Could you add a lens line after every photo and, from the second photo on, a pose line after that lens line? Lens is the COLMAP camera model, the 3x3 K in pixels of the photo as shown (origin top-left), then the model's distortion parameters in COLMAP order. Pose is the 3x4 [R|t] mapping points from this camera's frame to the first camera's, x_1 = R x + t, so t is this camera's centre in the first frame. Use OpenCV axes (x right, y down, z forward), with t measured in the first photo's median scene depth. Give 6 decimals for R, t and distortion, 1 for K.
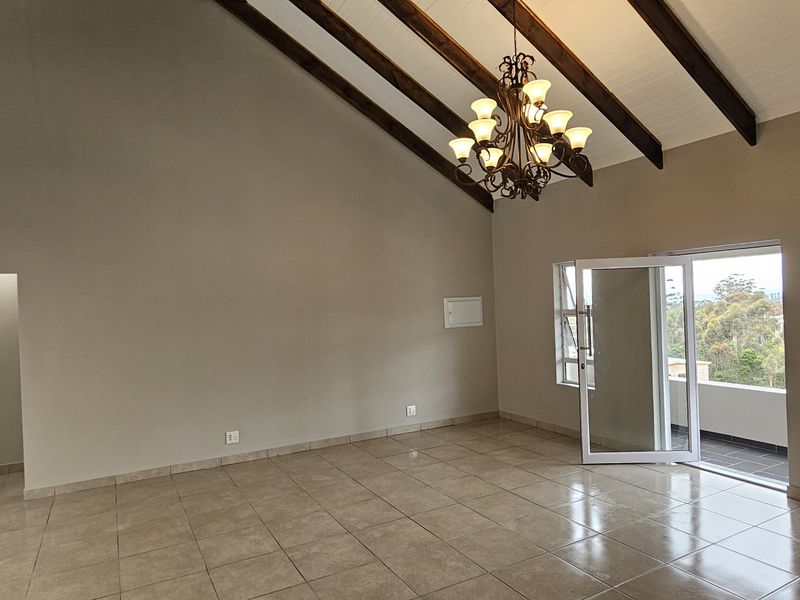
lens RADIAL K [[521.2, 0, 396.5], [0, 521.2, 304.8], [0, 0, 1]] dist [-0.002274, -0.000674]
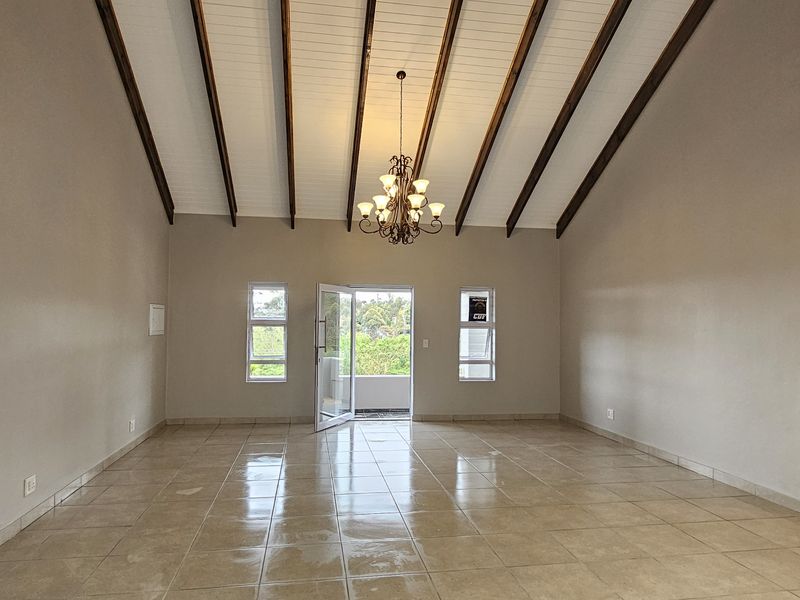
lens RADIAL K [[521.2, 0, 396.5], [0, 521.2, 304.8], [0, 0, 1]] dist [-0.002274, -0.000674]
pose [[0.346857, 0.065242, 0.935646, -0.724386], [-0.018629, 0.997860, -0.062674, 0.044235], [-0.937733, 0.004309, 0.347331, 0.270643]]
